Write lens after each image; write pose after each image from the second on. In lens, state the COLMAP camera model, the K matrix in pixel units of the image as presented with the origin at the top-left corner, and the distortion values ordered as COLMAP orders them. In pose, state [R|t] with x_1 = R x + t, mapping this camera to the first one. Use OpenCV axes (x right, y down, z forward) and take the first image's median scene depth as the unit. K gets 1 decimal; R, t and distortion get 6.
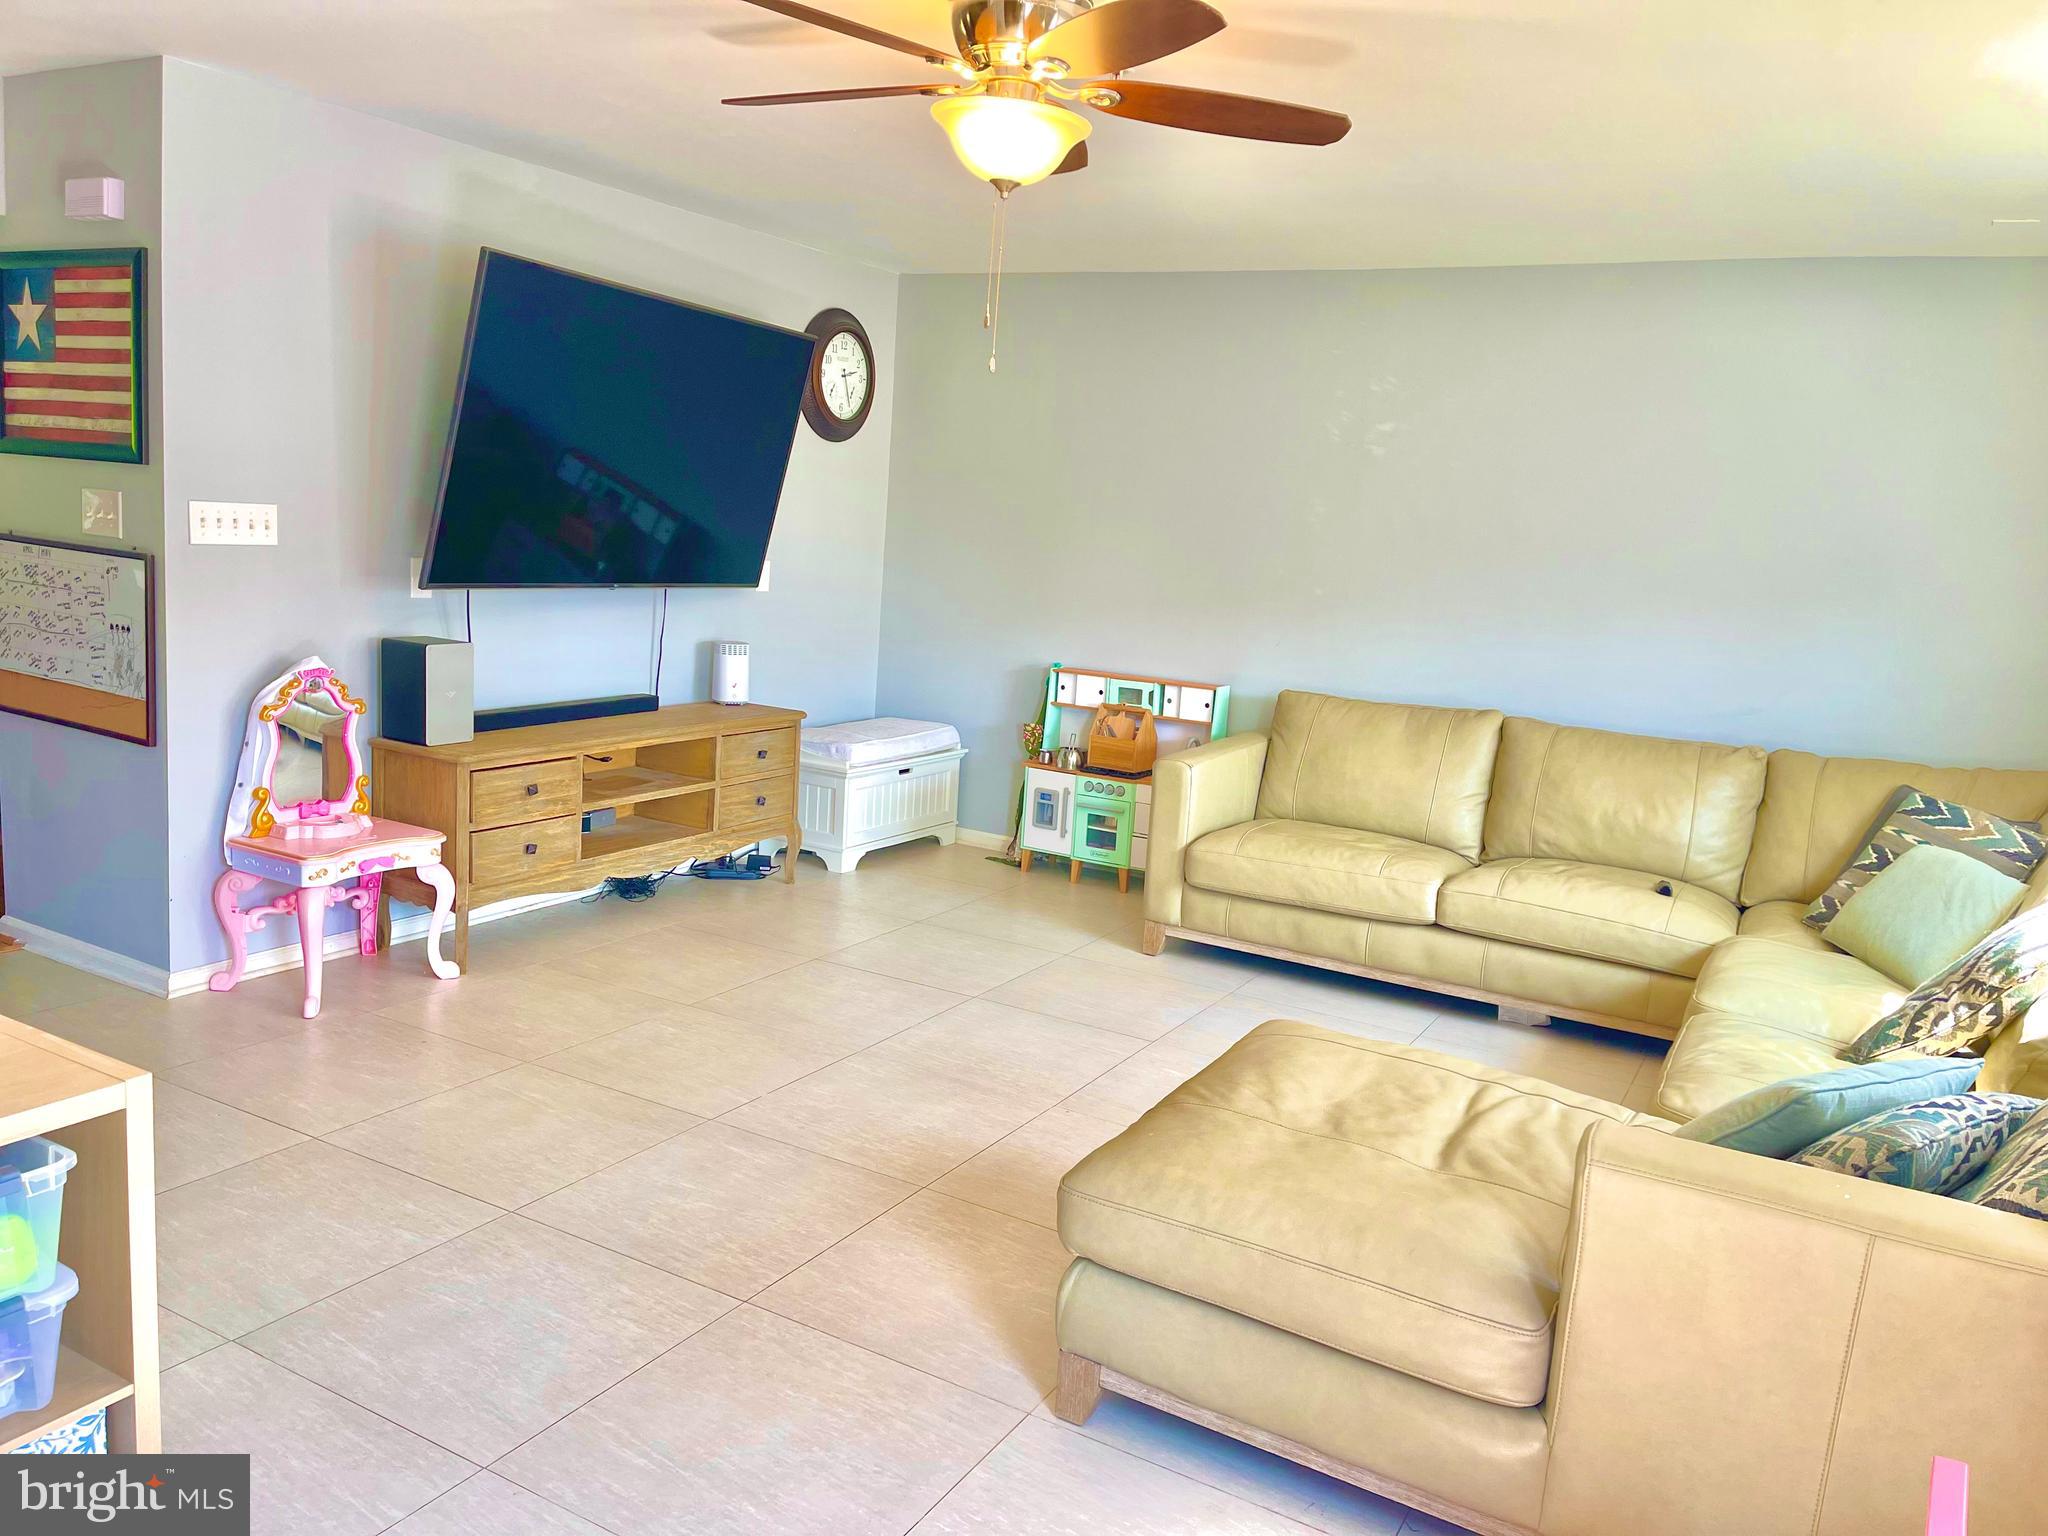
lens RADIAL K [[1547.2, 0, 1028.7], [0, 1547.2, 774.1], [0, 0, 1]] dist [0.002597, -0.007102]
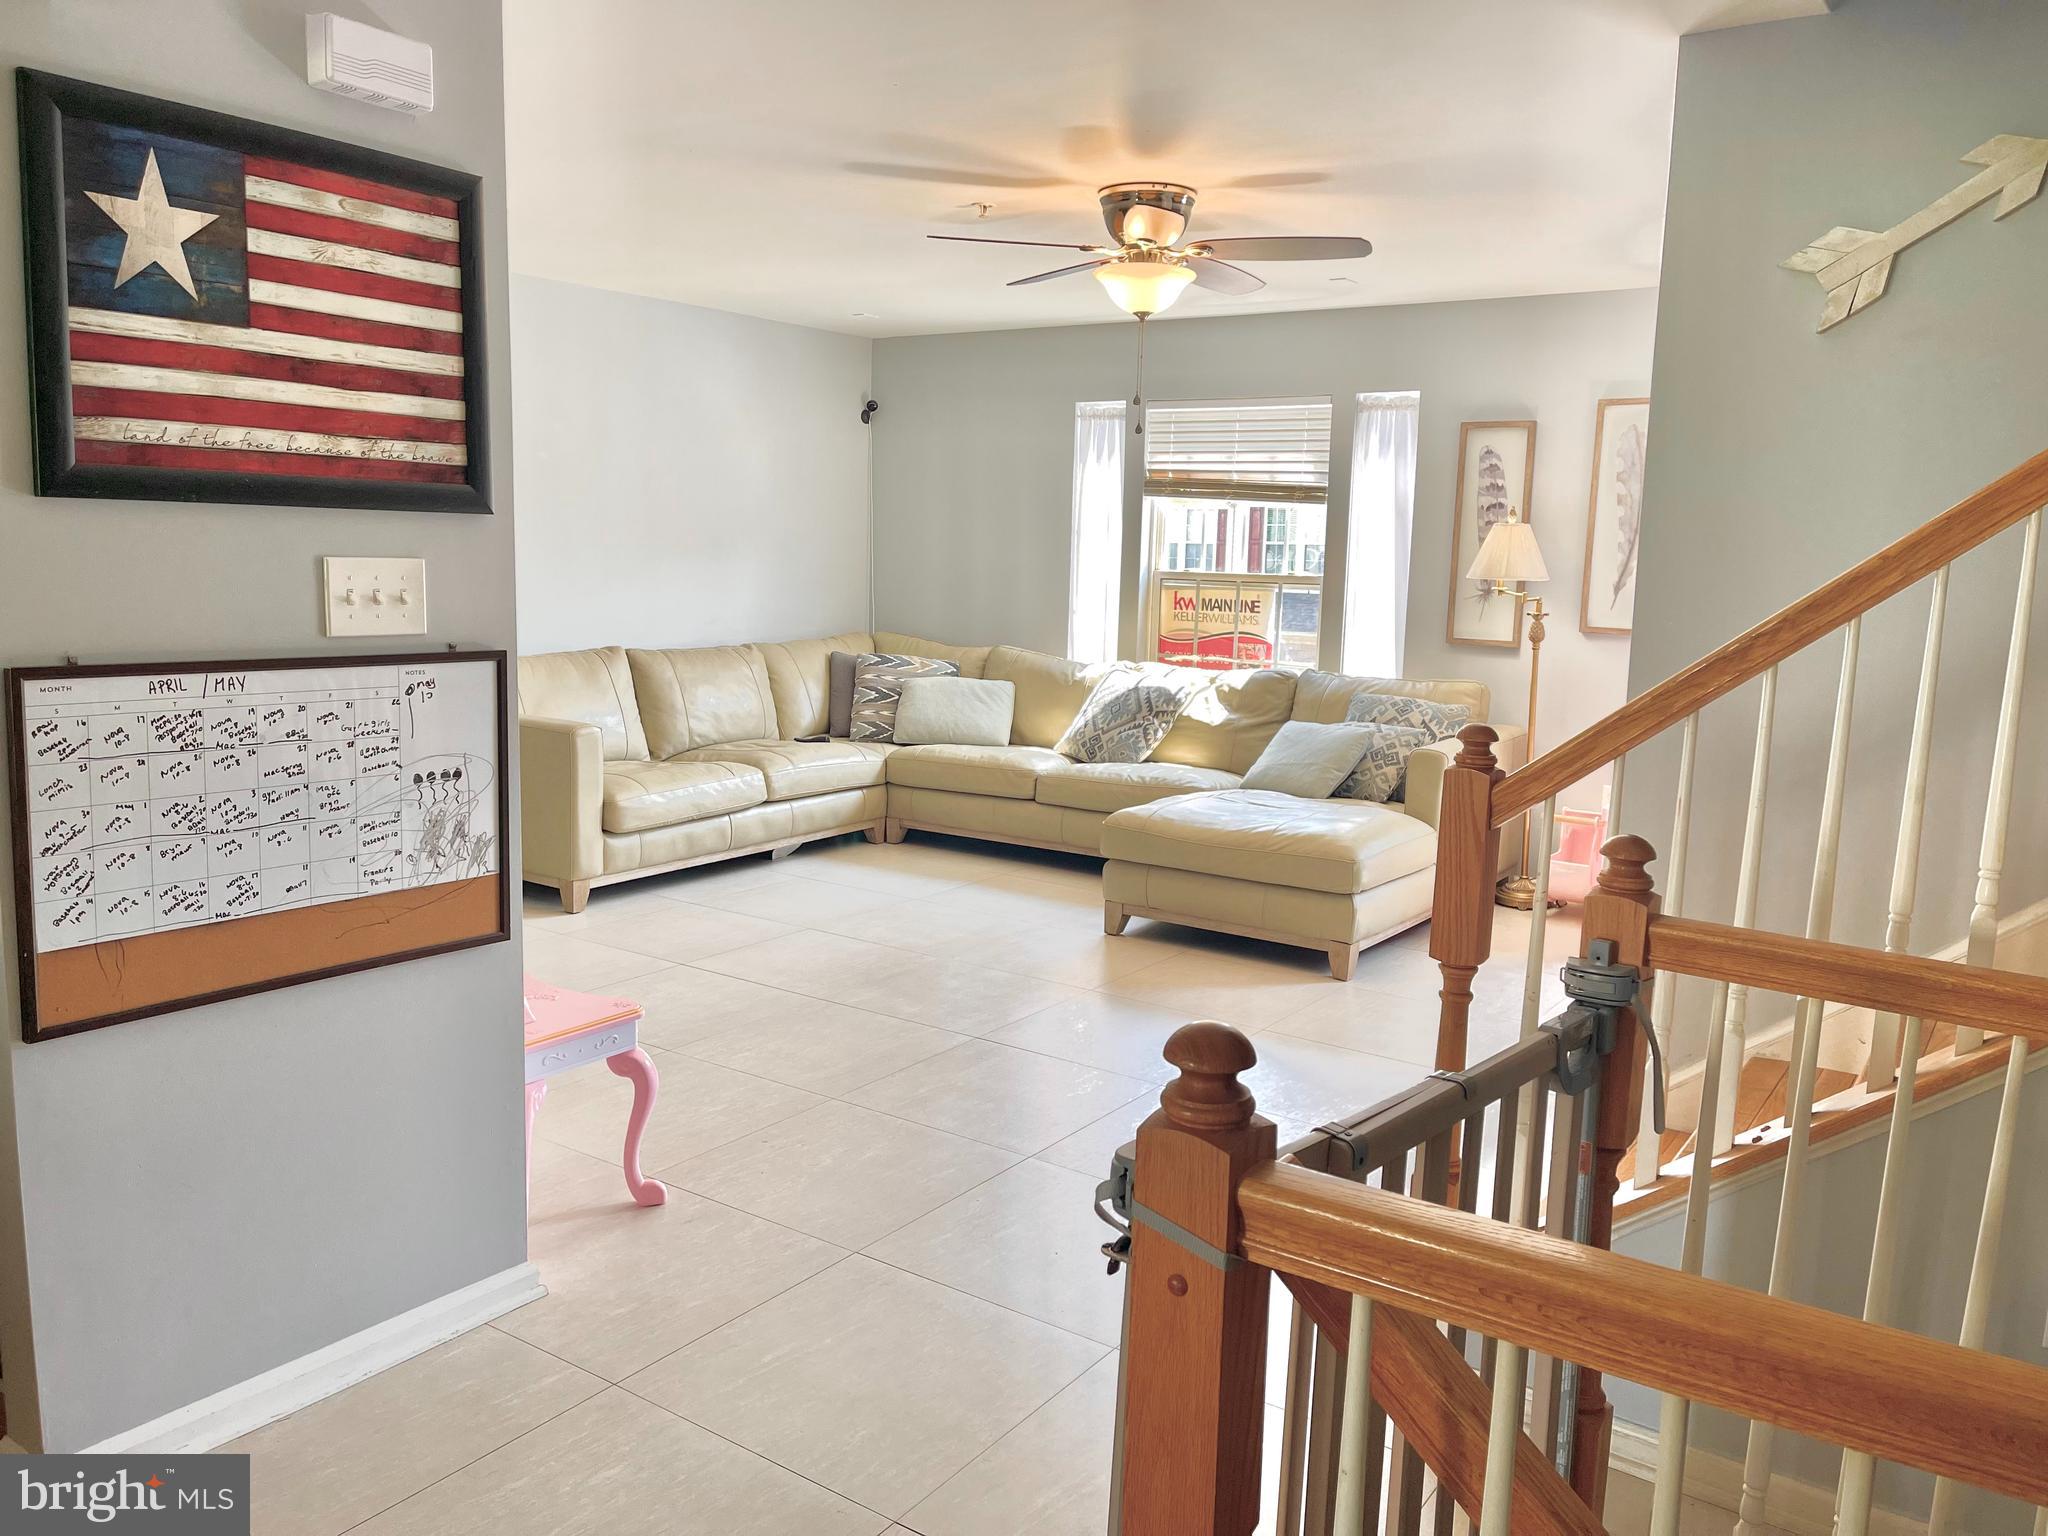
lens RADIAL K [[1547.2, 0, 1030.2], [0, 1547.2, 764.0], [0, 0, 1]] dist [0.002597, -0.007102]
pose [[0.093745, -0.207301, 0.973775, -1.148451], [0.141847, 0.970886, 0.193030, -0.182320], [-0.985440, 0.120032, 0.120420, 0.678103]]
